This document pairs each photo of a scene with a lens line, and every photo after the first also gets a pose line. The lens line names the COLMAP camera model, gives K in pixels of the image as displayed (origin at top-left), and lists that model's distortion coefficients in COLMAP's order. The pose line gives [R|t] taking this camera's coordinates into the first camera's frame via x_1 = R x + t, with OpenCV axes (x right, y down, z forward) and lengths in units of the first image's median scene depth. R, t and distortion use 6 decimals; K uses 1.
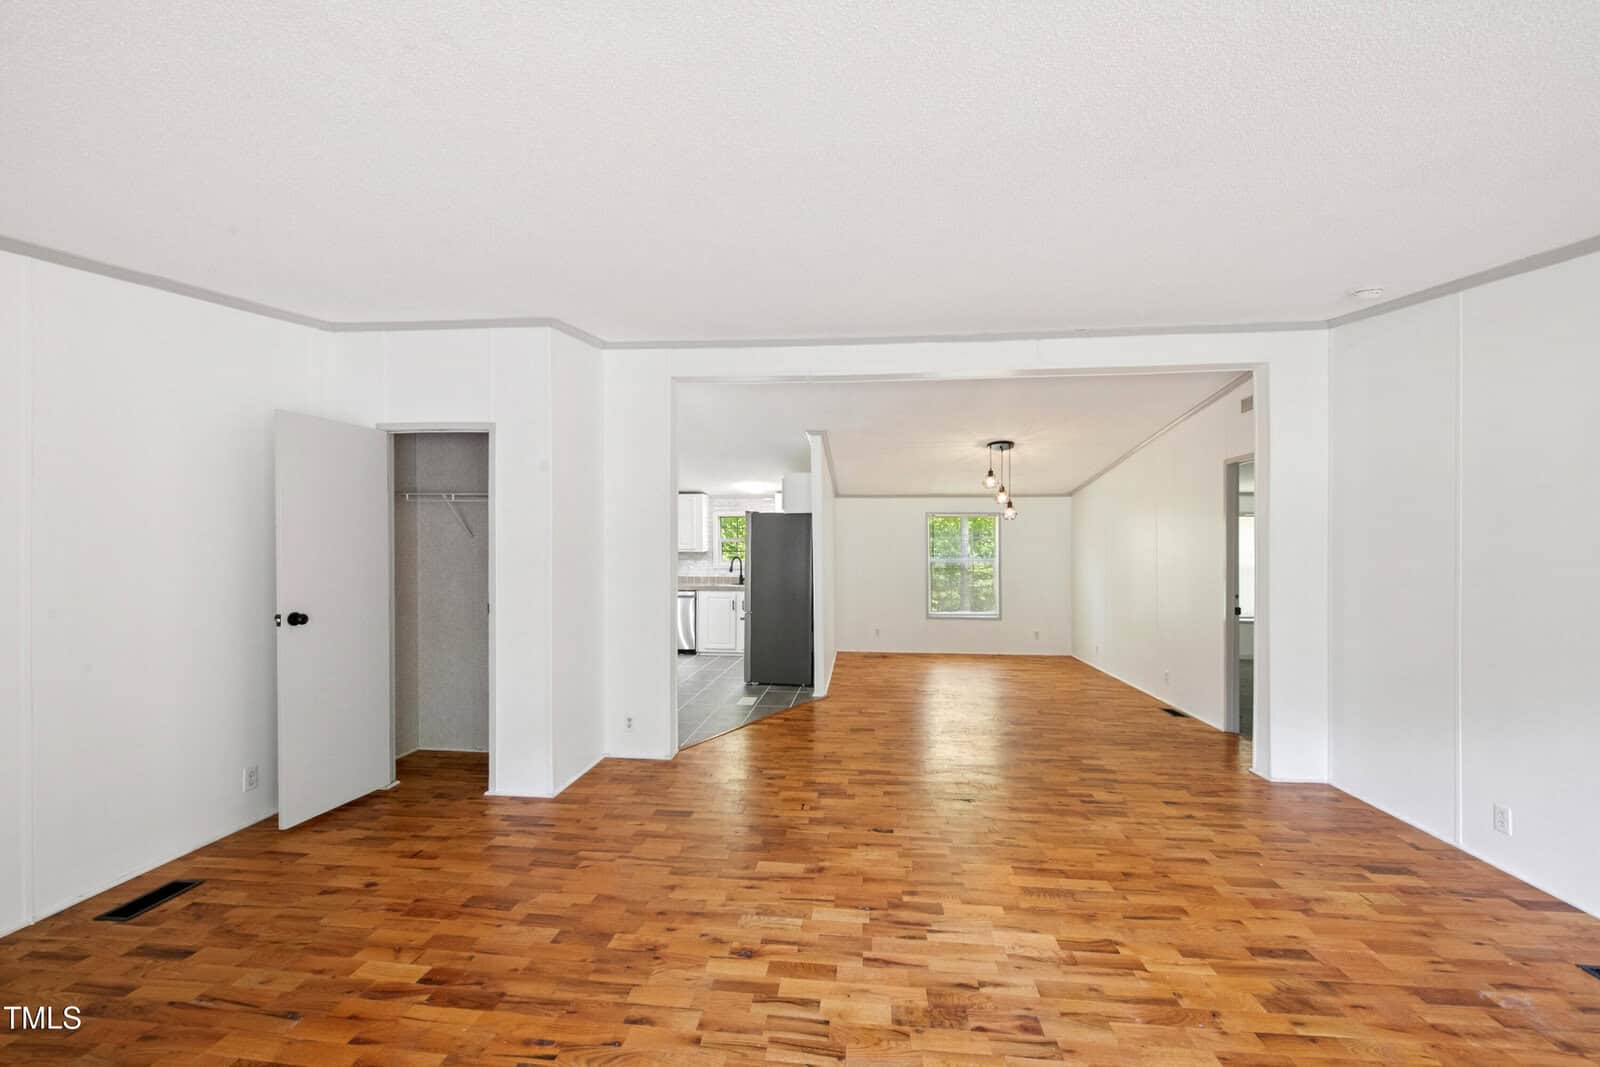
lens RADIAL K [[634.3, 0, 804.6], [0, 634.3, 533.4], [0, 0, 1]] dist [0.000075, -0.000196]
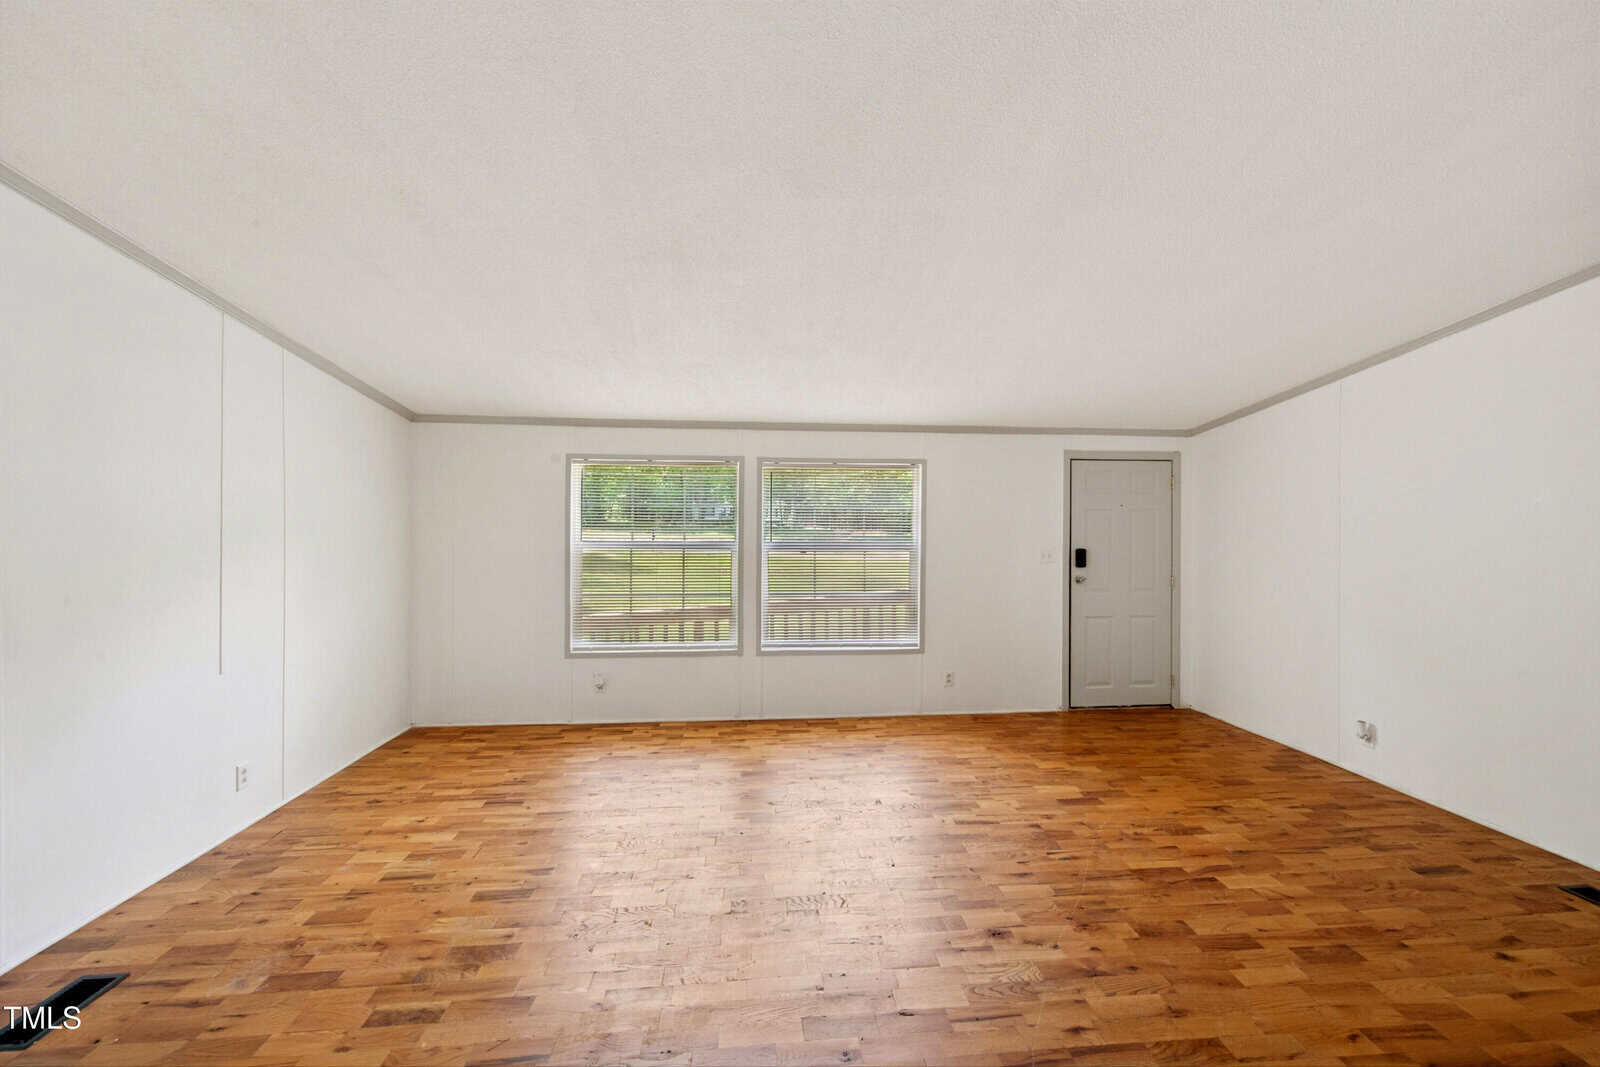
lens RADIAL K [[617.8, 0, 801.7], [0, 617.8, 549.6], [0, 0, 1]] dist [0.000568, -0.000004]
pose [[-0.984106, -0.002322, -0.177568, 0.400709], [-0.002851, 0.999992, 0.002723, 0.049754], [0.177561, 0.003186, -0.984105, 1.971608]]
